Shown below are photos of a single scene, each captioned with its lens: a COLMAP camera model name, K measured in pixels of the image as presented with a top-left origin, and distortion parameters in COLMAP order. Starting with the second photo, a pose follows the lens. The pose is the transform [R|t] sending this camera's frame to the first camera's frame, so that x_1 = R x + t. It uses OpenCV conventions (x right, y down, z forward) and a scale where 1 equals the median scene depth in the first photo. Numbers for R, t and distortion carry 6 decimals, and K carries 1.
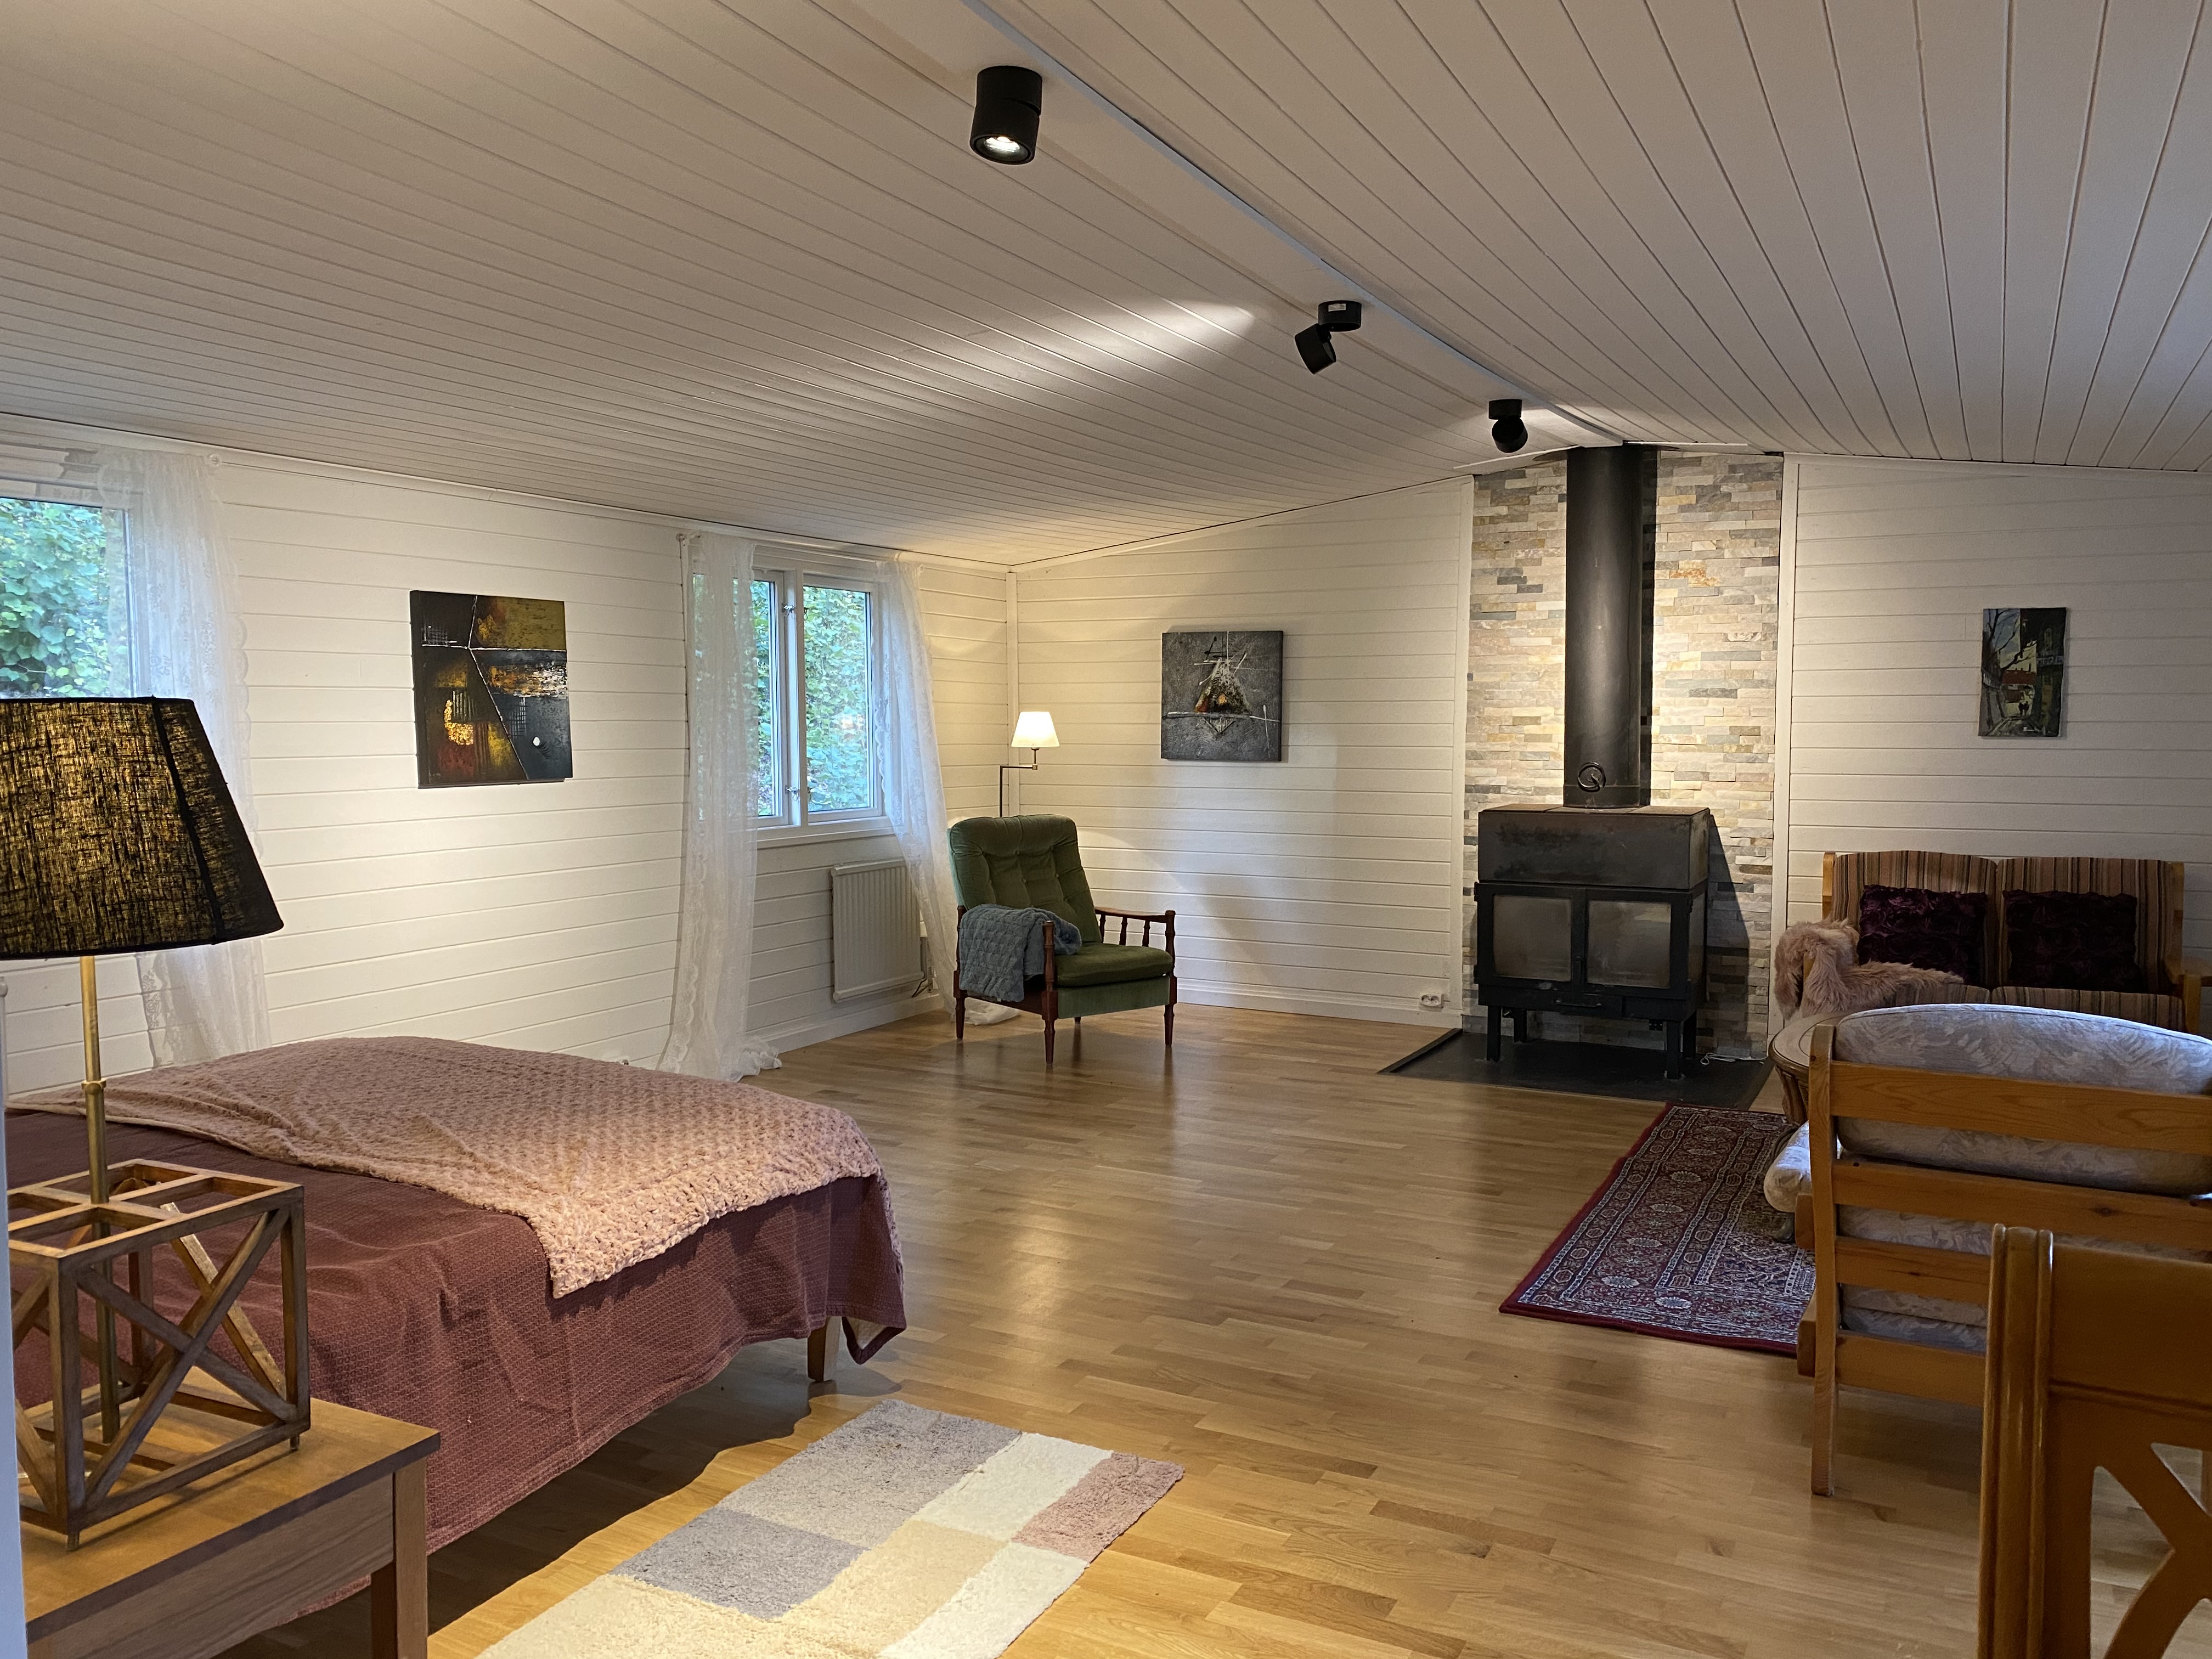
lens RADIAL K [[1647.1, 0, 1107.8], [0, 1647.1, 826.9], [0, 0, 1]] dist [0.036459, -0.007786]
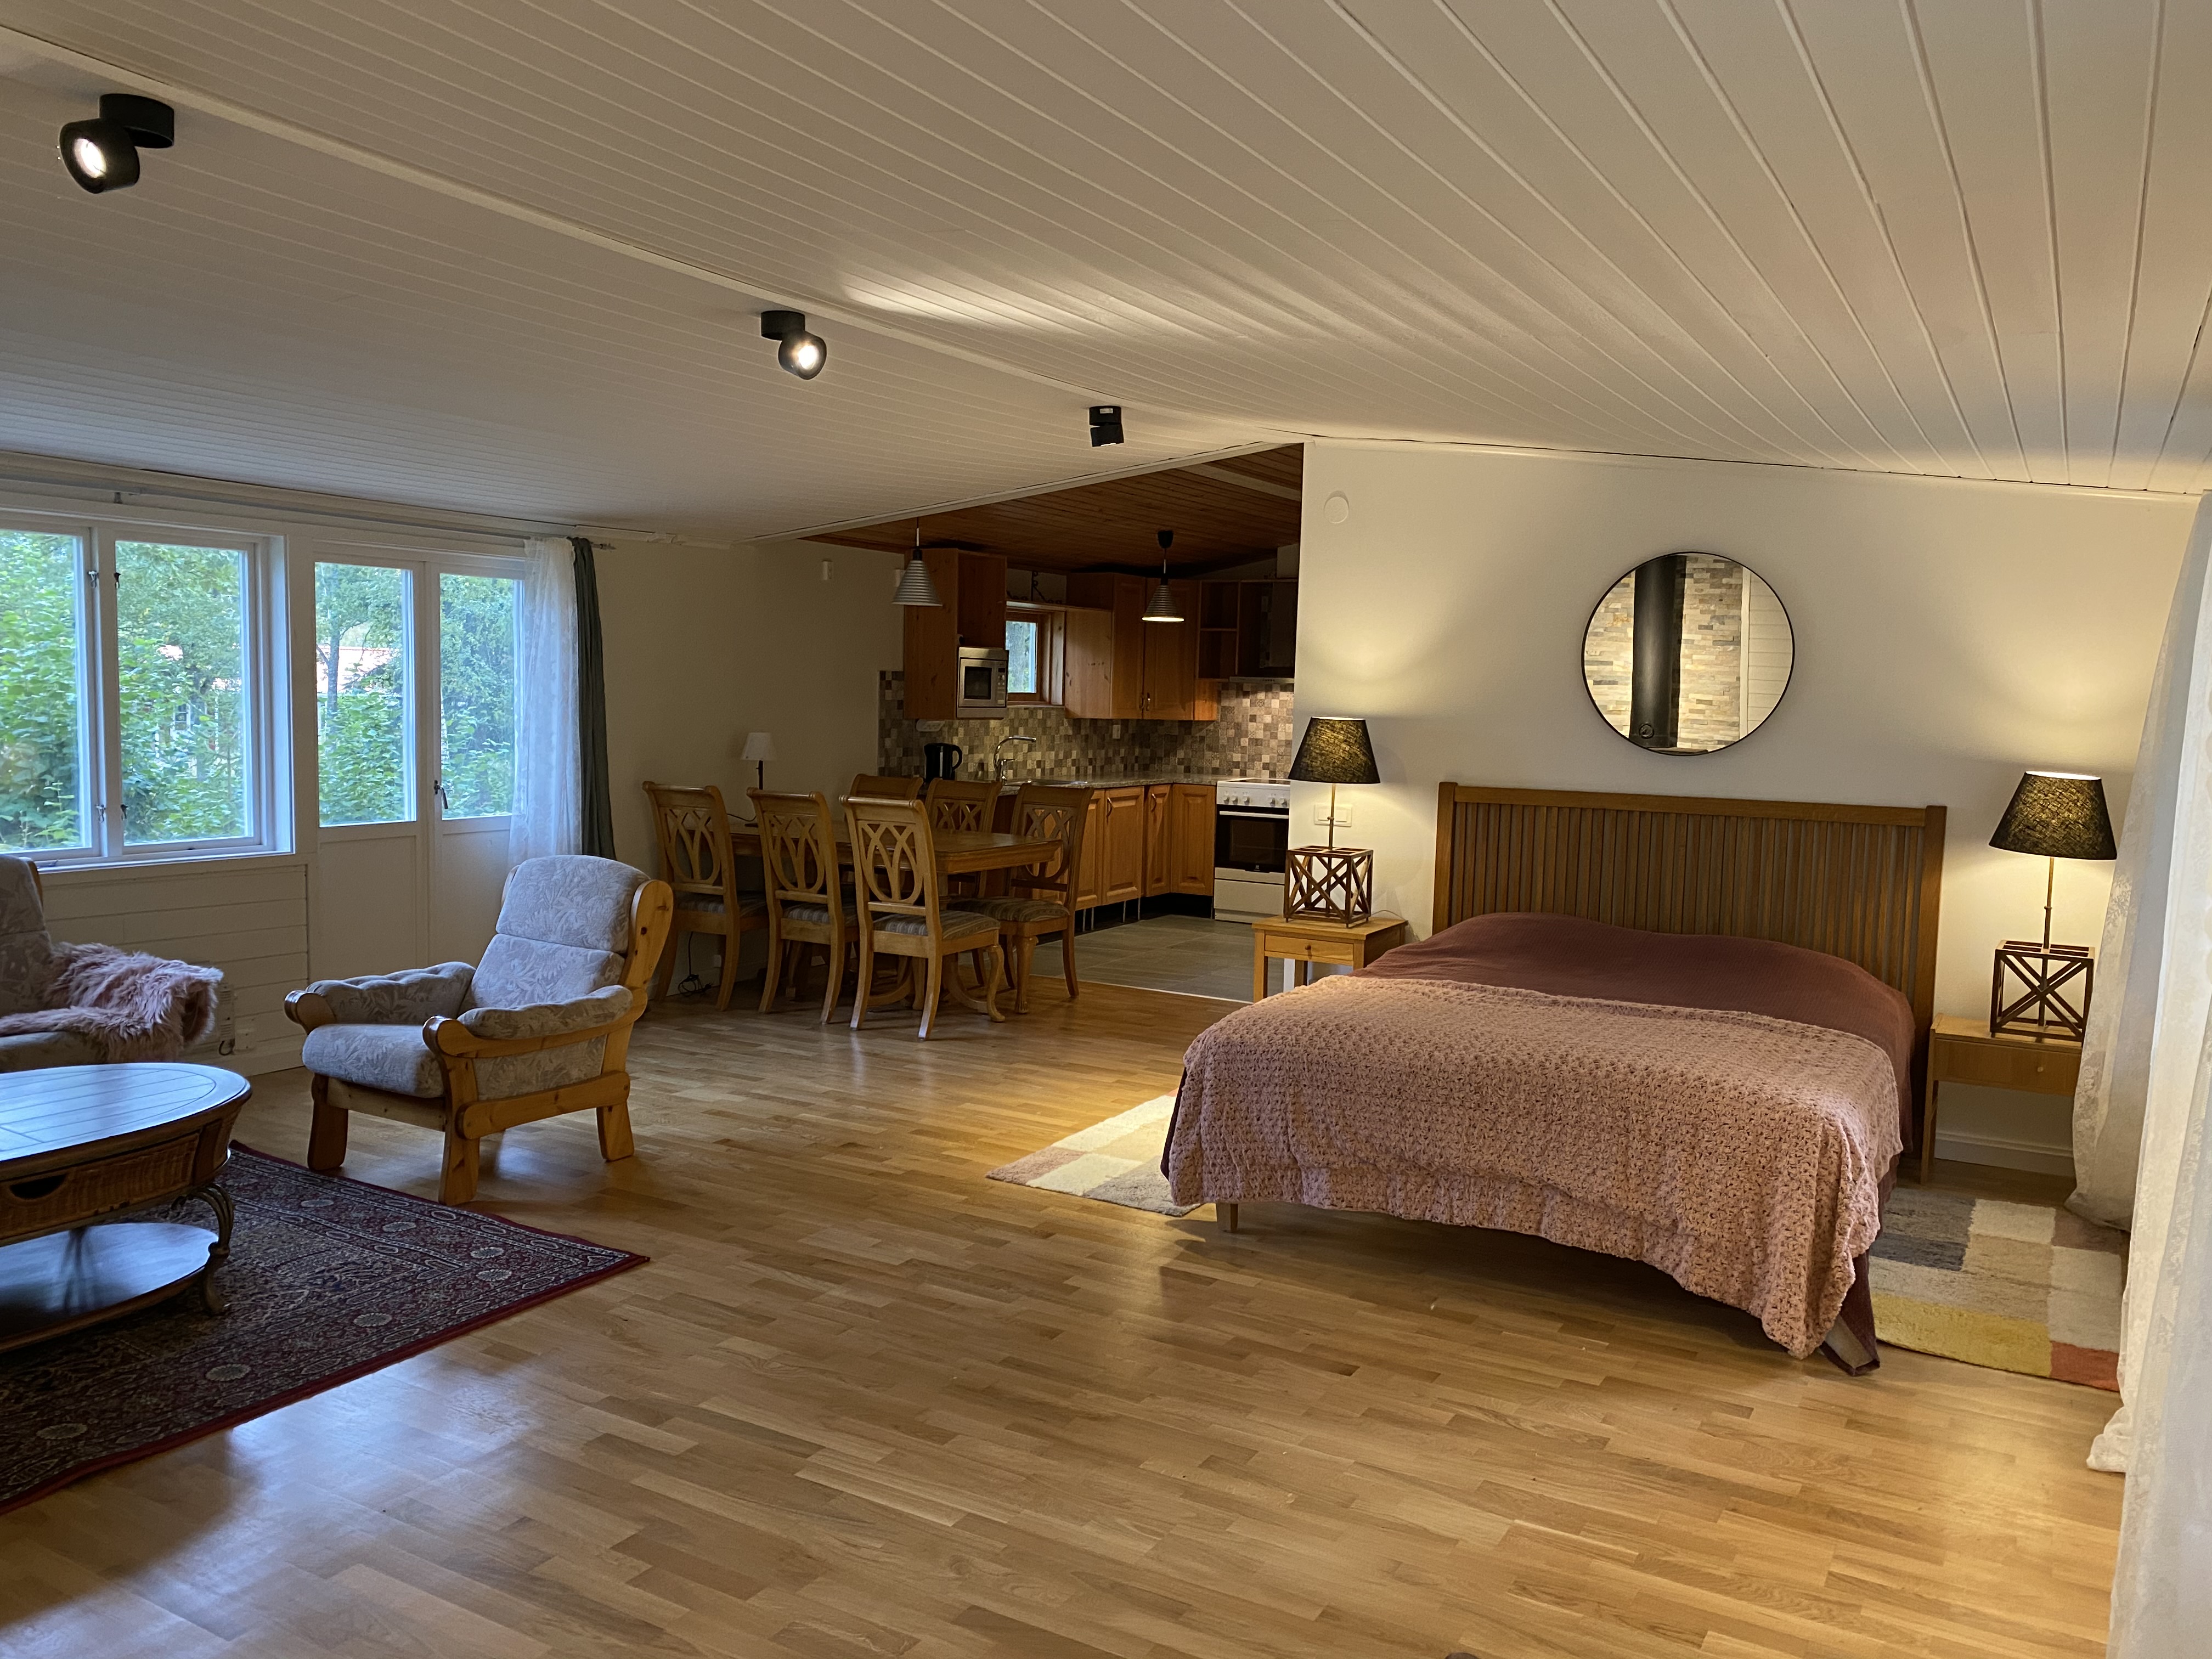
lens RADIAL K [[1647.1, 0, 1107.1], [0, 1647.1, 827.8], [0, 0, 1]] dist [0.036459, -0.007786]
pose [[-0.999183, -0.020631, 0.034757, -0.125968], [-0.015090, 0.988152, 0.152736, -0.208689], [-0.037496, 0.152087, -0.987656, 2.628046]]
